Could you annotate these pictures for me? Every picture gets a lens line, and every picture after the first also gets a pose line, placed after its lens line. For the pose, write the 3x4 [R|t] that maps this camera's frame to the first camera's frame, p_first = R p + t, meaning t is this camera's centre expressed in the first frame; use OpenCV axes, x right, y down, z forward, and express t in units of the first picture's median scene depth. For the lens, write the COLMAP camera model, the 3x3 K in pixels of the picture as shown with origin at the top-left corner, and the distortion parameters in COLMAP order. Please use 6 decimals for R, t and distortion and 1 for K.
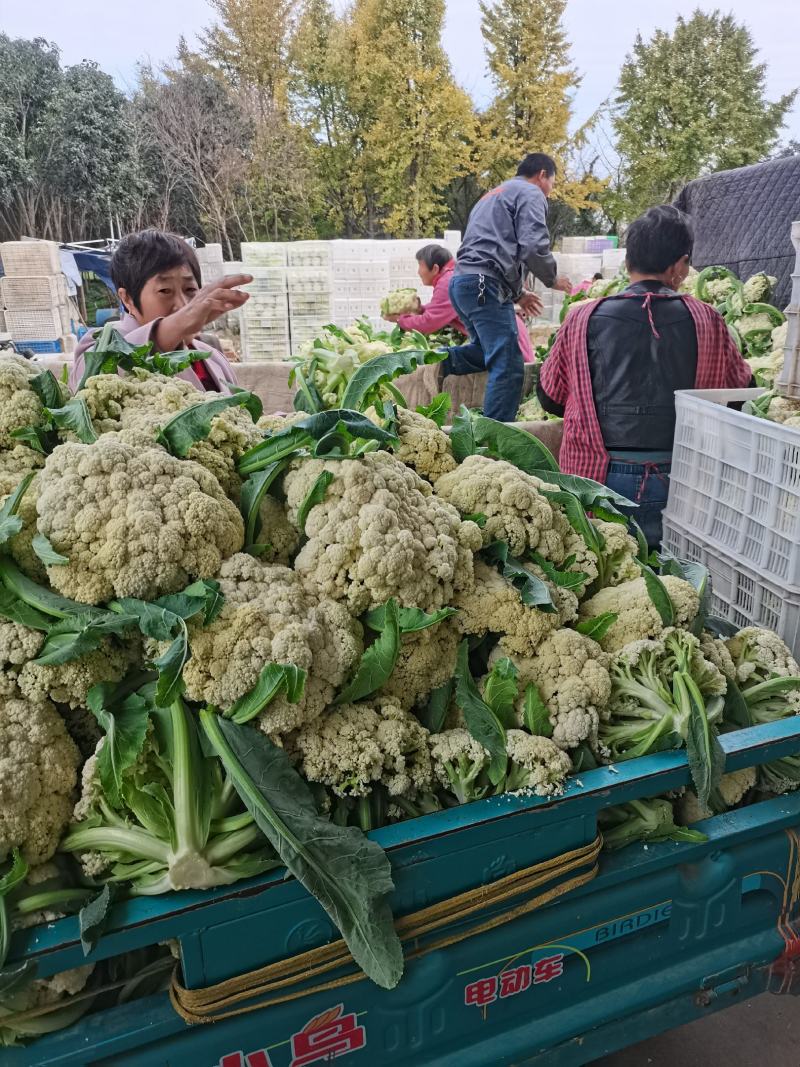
lens RADIAL K [[825.6, 0, 400.0], [0, 825.6, 533.5], [0, 0, 1]] dist [0.081374, -0.124976]
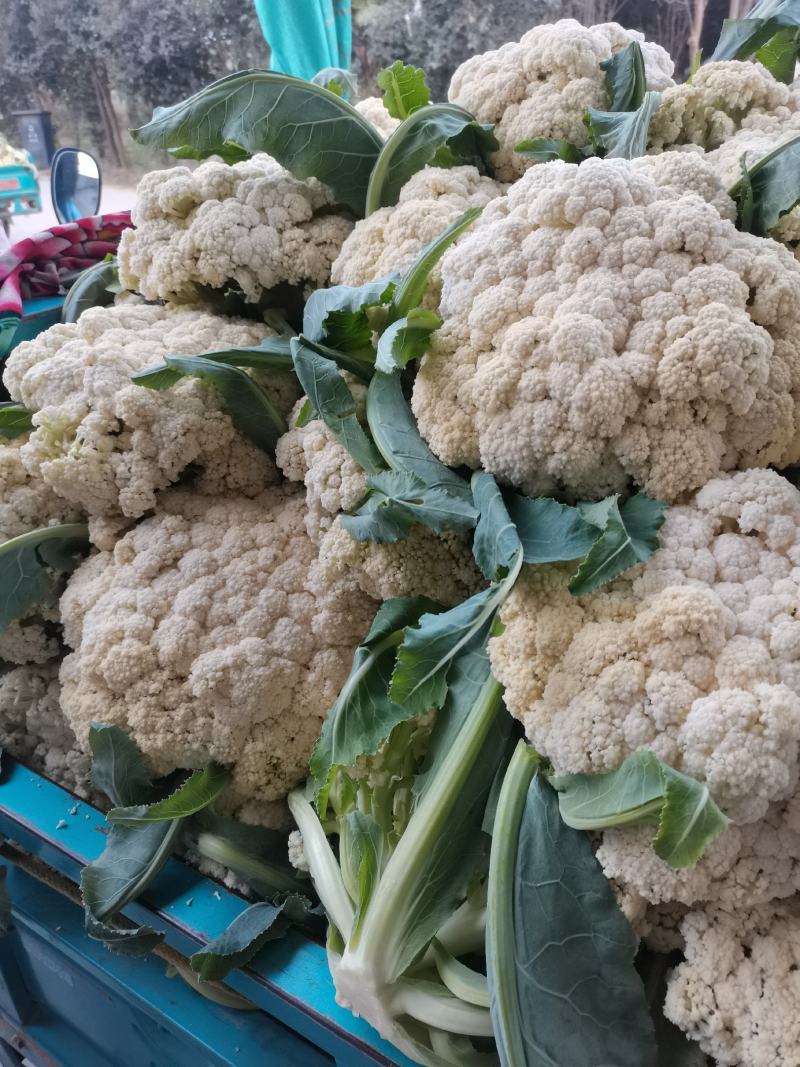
lens RADIAL K [[825.6, 0, 400.0], [0, 825.6, 533.5], [0, 0, 1]] dist [0.081374, -0.124976]
pose [[0.584595, 0.406445, -0.702176, 0.014259], [-0.263659, 0.913665, 0.309354, -0.032891], [0.767289, 0.004288, 0.641287, 0.625228]]
